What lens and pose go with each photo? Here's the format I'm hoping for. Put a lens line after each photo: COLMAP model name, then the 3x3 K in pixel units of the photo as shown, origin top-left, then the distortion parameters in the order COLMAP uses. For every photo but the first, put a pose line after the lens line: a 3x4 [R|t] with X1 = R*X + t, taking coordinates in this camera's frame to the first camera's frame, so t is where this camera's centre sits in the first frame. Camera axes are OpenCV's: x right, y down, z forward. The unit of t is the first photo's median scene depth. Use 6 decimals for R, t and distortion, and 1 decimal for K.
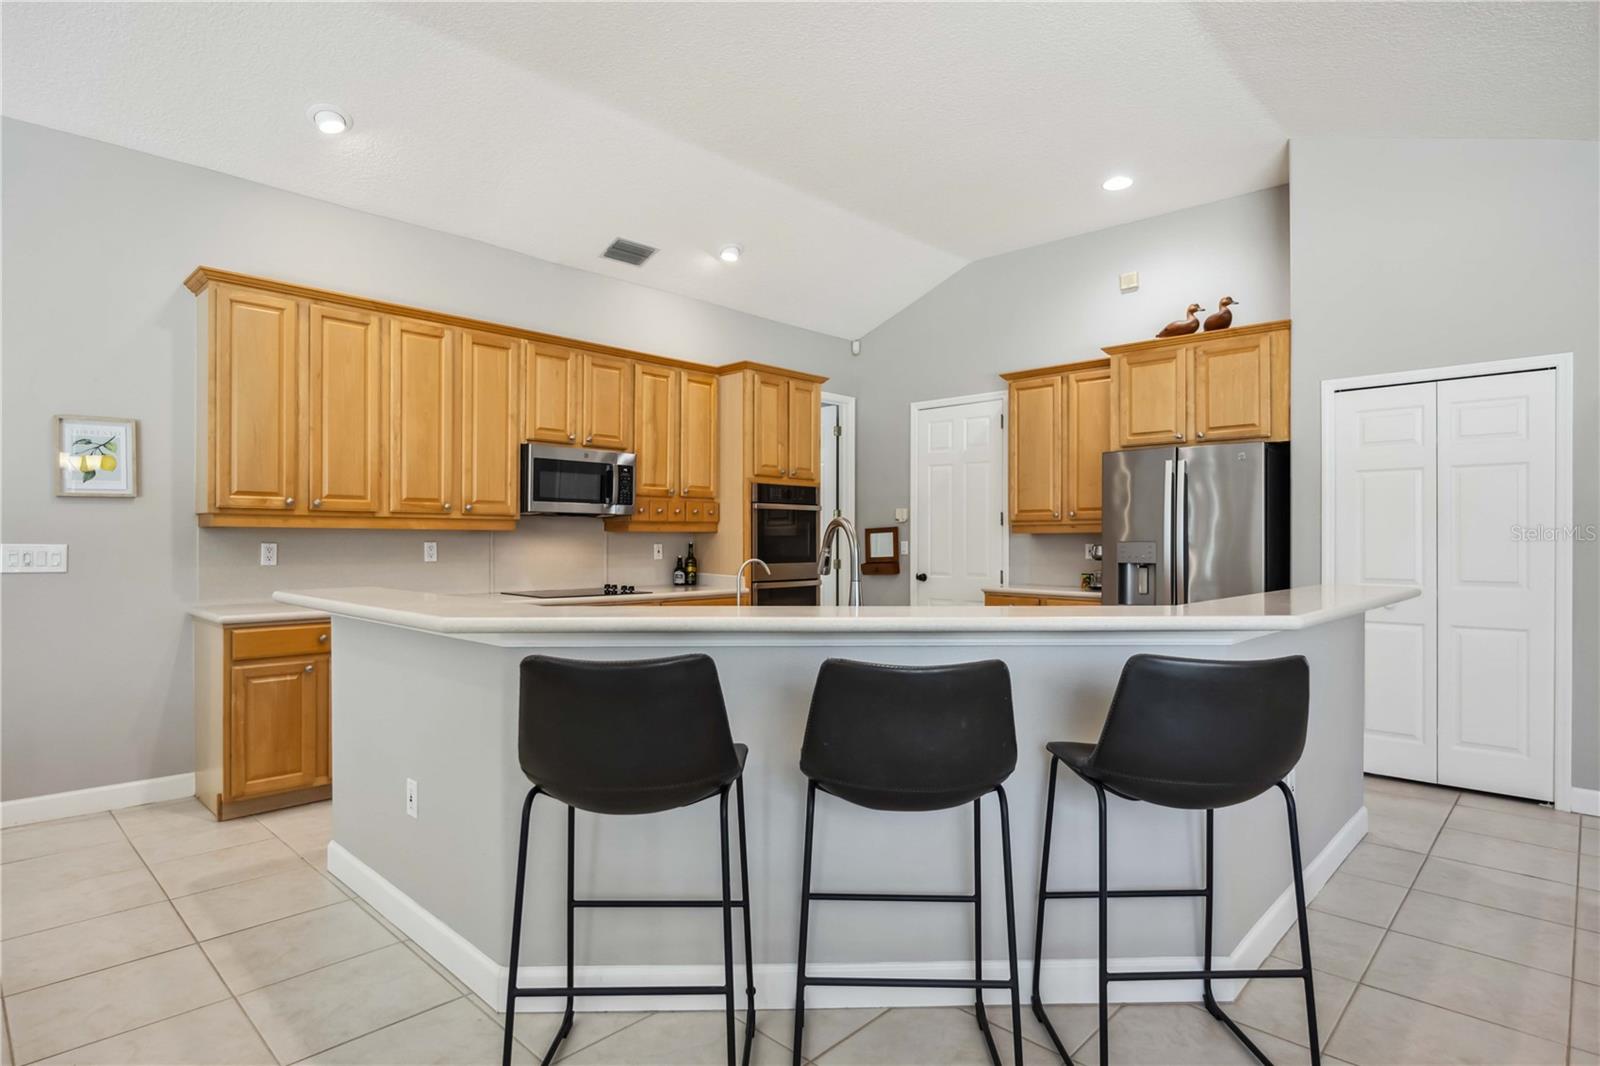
lens RADIAL K [[836.5, 0, 799.5], [0, 836.5, 538.7], [0, 0, 1]] dist [-0.002552, 0.000007]
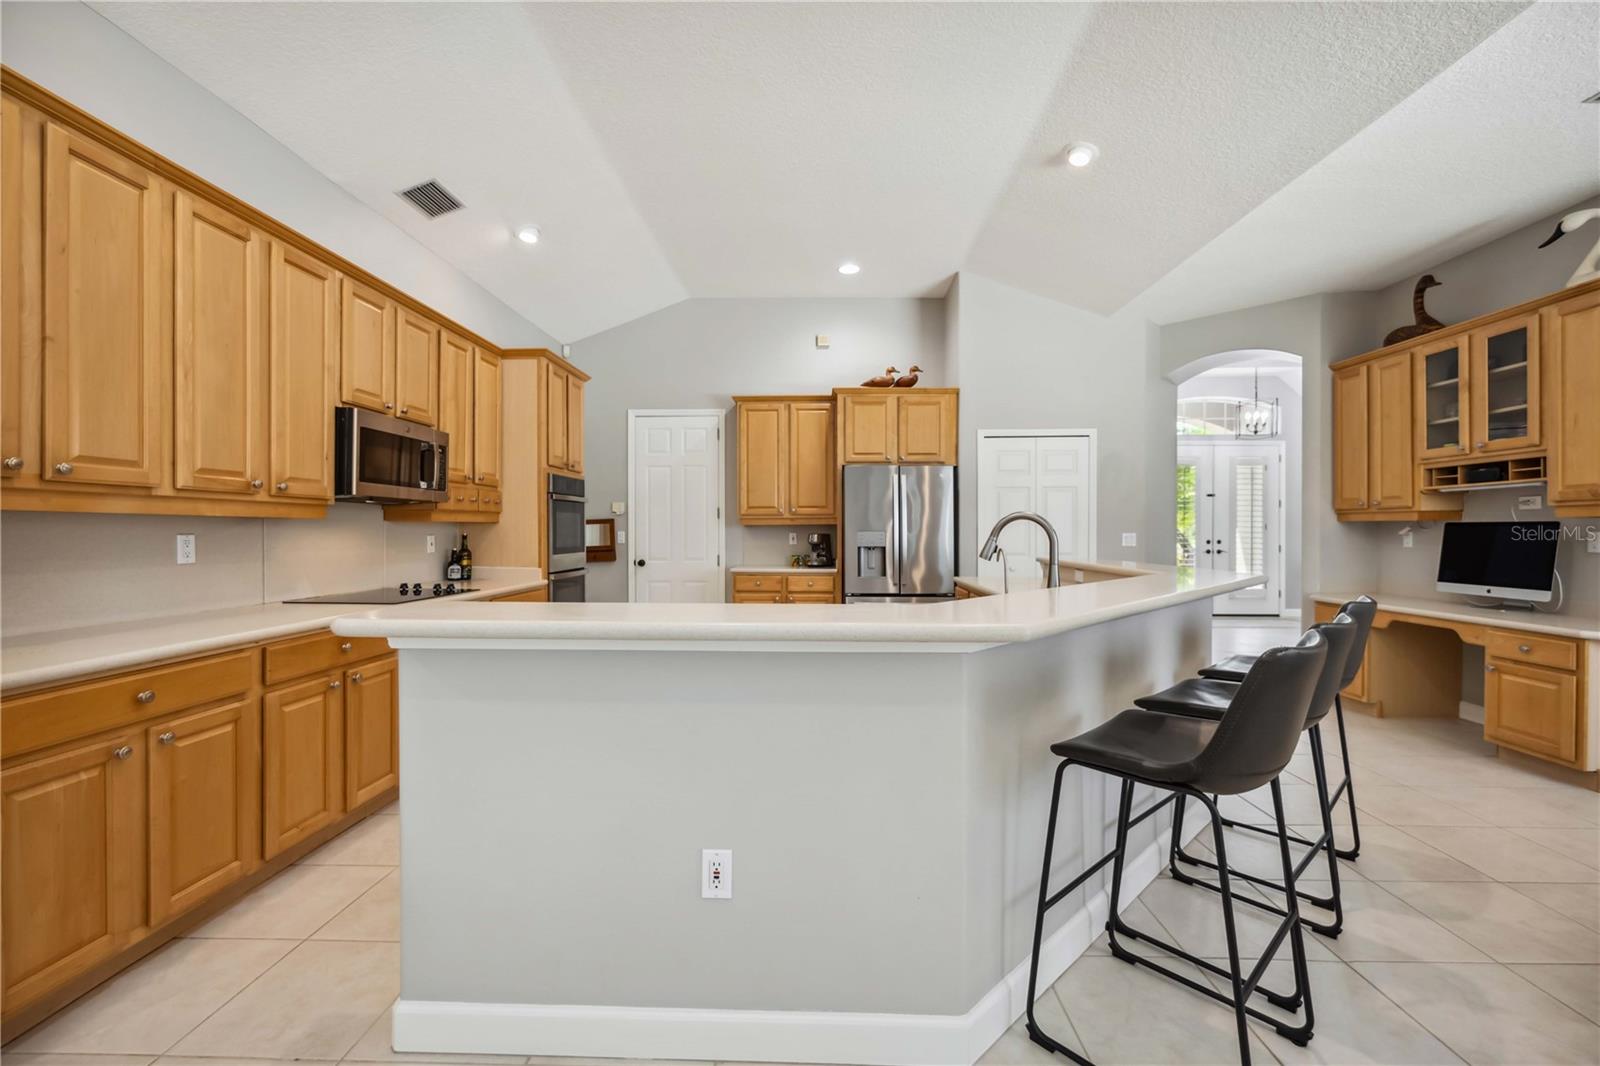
lens RADIAL K [[653.6, 0, 800.0], [0, 653.6, 533.0], [0, 0, 1]] dist [-0.003735, -0.000247]
pose [[0.744082, -0.005567, 0.668065, -0.374707], [0.002420, 0.999981, 0.005639, 0.000702], [-0.668084, -0.002579, 0.744082, 0.241451]]
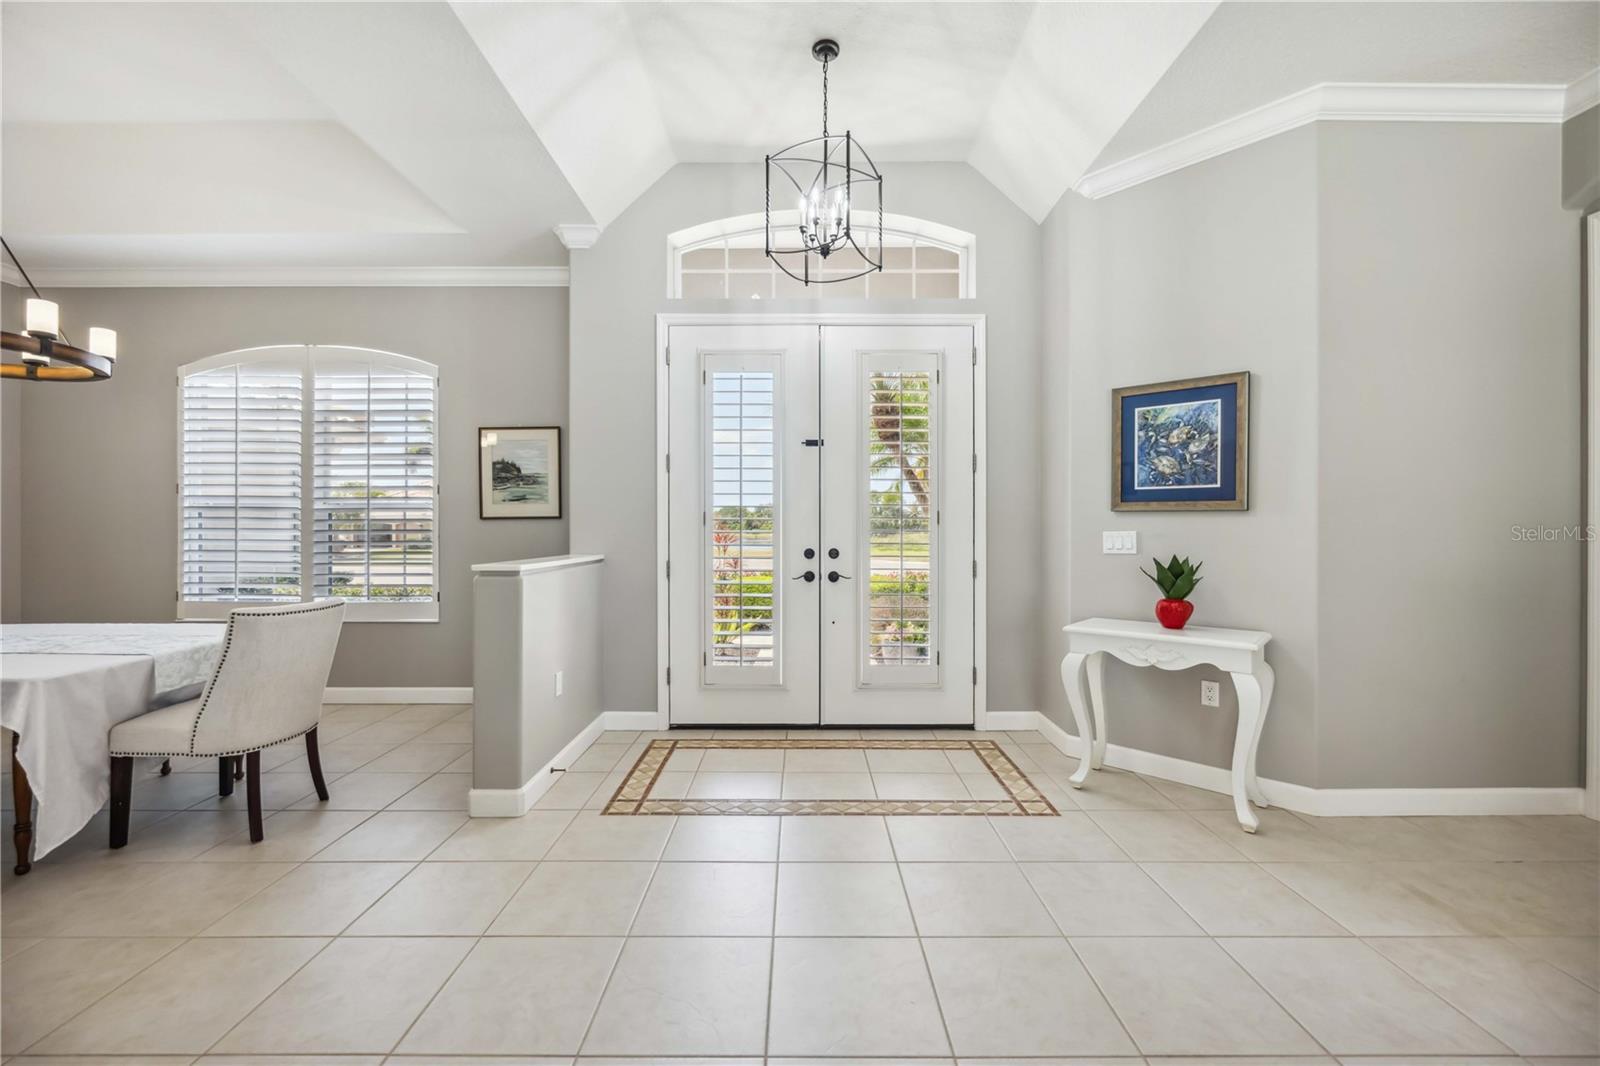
lens RADIAL K [[640.7, 0, 794.5], [0, 640.7, 528.0], [0, 0, 1]] dist [-0.000884, 0.000022]
pose [[0.727456, -0.006095, 0.686127, 1.029650], [0.004717, 0.999981, 0.003882, 0.005065], [-0.686138, 0.000412, 0.727472, 0.292039]]
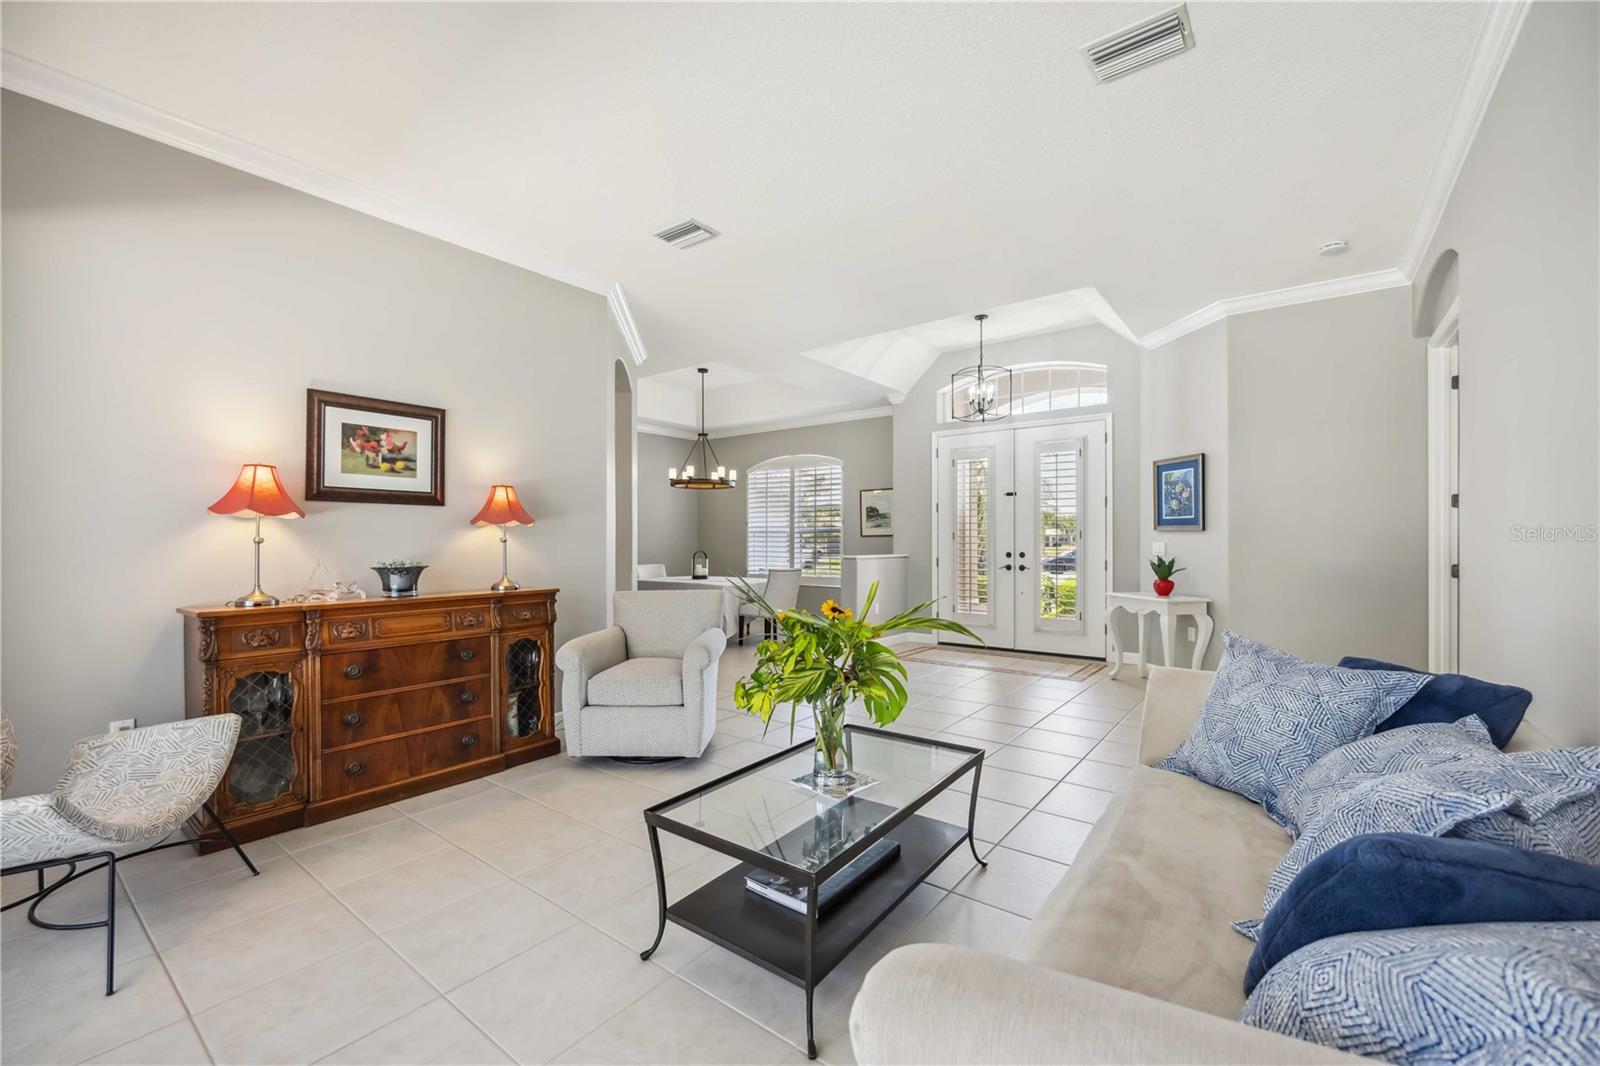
lens RADIAL K [[657.3, 0, 799.8], [0, 657.3, 541.5], [0, 0, 1]] dist [-0.000076, -0.000016]
pose [[0.994351, -0.007078, 0.105906, 0.970104], [0.007109, 0.999975, 0.000090, 0.006110], [-0.105904, 0.000664, 0.994376, -0.459614]]
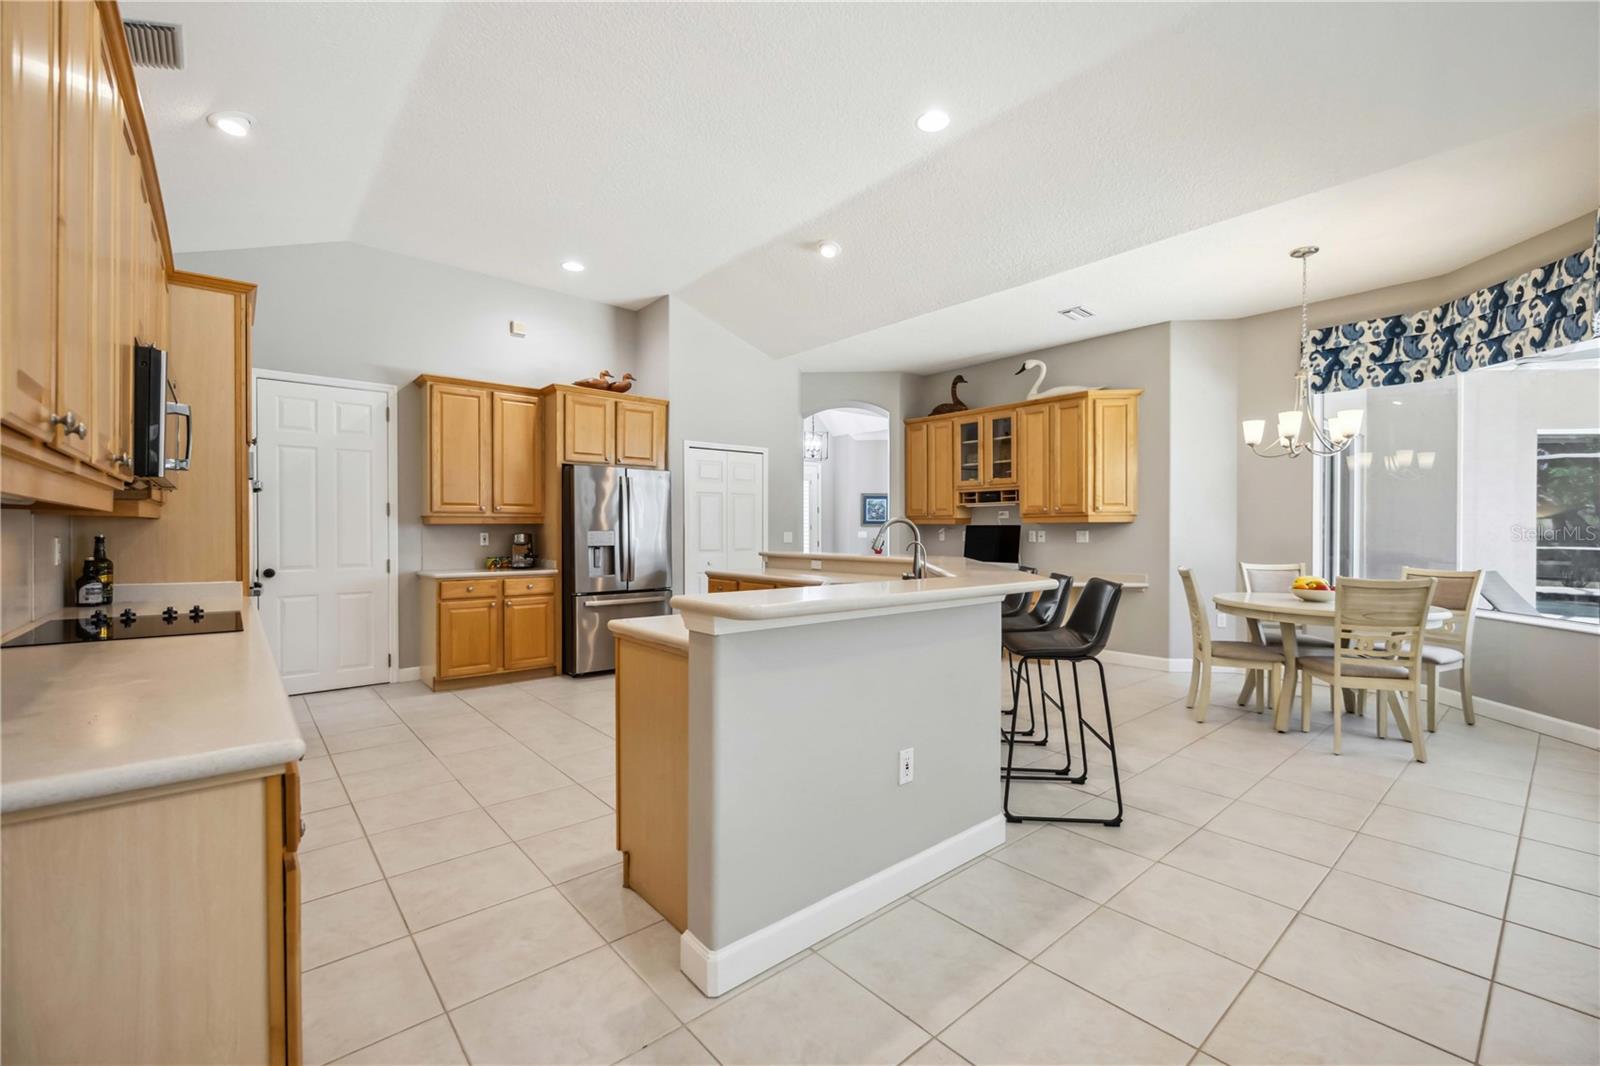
lens RADIAL K [[669.3, 0, 803.0], [0, 669.3, 534.8], [0, 0, 1]] dist [-0.001041, -0.000477]
pose [[0.097061, -0.010041, 0.995228, -0.631731], [0.000288, 0.999949, 0.010060, -0.000334], [-0.995278, -0.000690, 0.097059, 0.492867]]
